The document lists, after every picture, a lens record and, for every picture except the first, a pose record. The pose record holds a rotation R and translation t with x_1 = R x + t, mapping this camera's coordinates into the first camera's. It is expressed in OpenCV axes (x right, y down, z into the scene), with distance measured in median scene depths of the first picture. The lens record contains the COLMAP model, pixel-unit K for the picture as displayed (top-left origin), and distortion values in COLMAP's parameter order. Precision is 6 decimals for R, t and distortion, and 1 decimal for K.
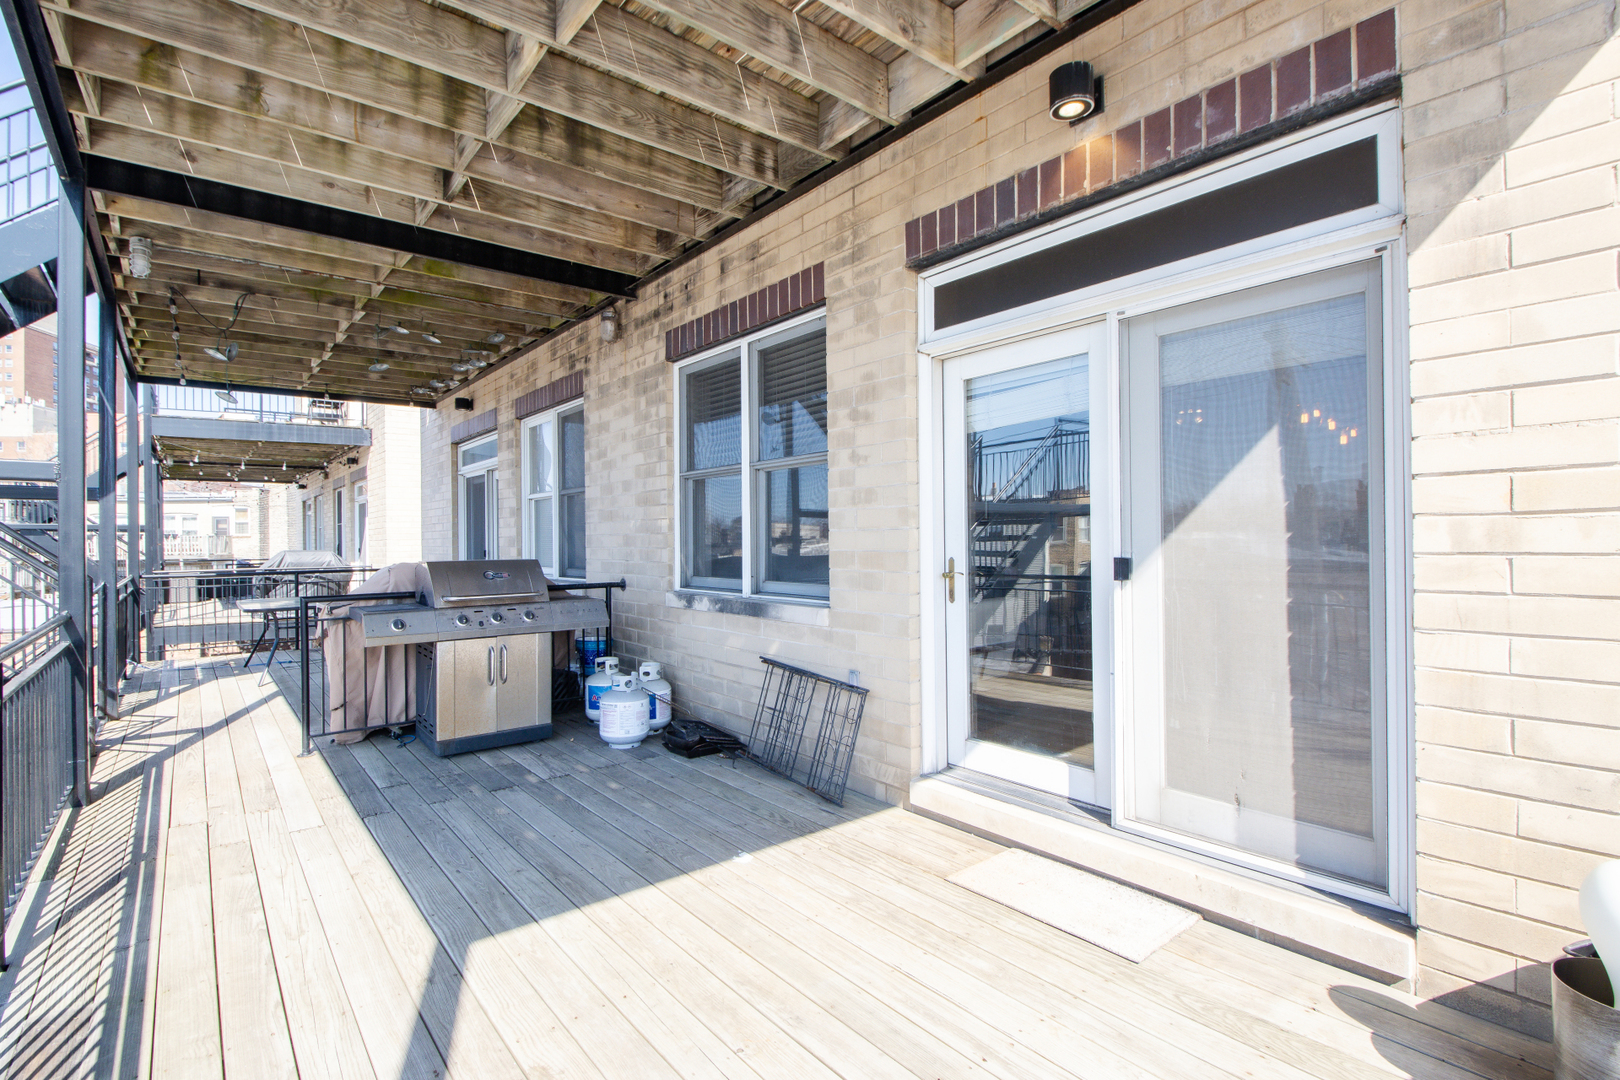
lens RADIAL K [[752.8, 0, 777.7], [0, 752.8, 540.1], [0, 0, 1]] dist [0.017915, -0.016119]
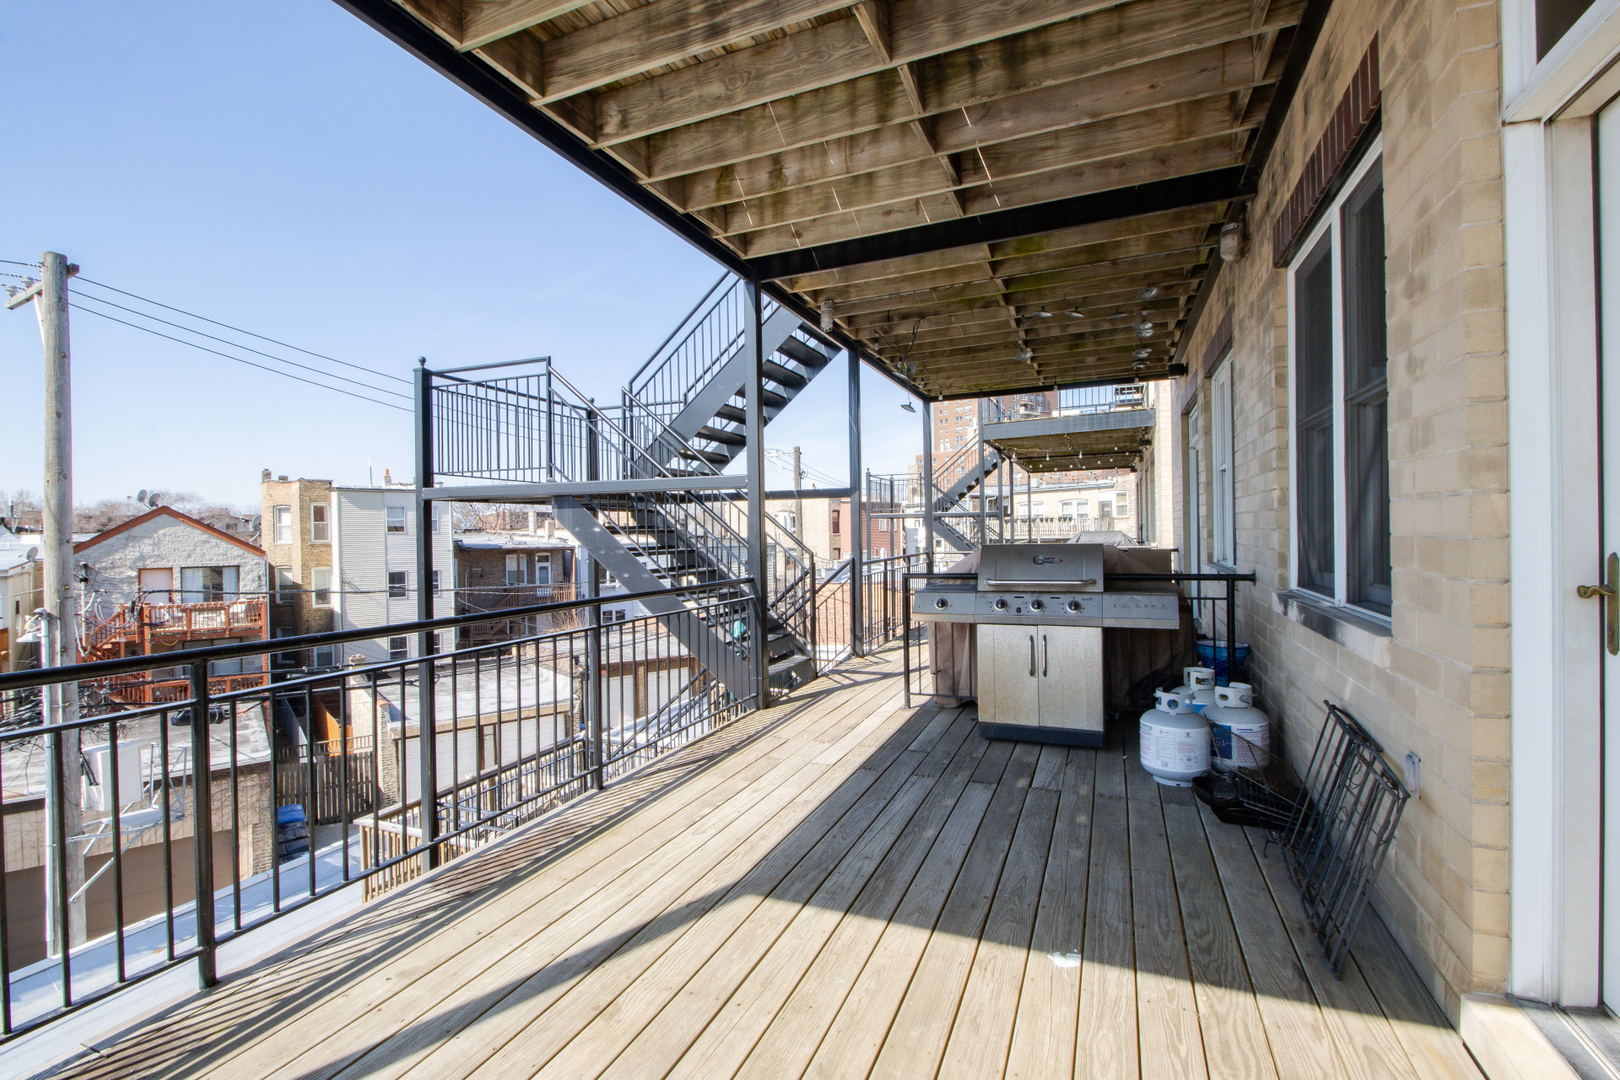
lens RADIAL K [[752.8, 0, 777.7], [0, 752.8, 540.1], [0, 0, 1]] dist [0.017915, -0.016119]
pose [[0.477316, 0.007300, -0.878702, 0.319464], [0.016717, 0.999709, 0.017385, 0.000033], [0.878573, -0.022987, 0.477055, 0.292257]]
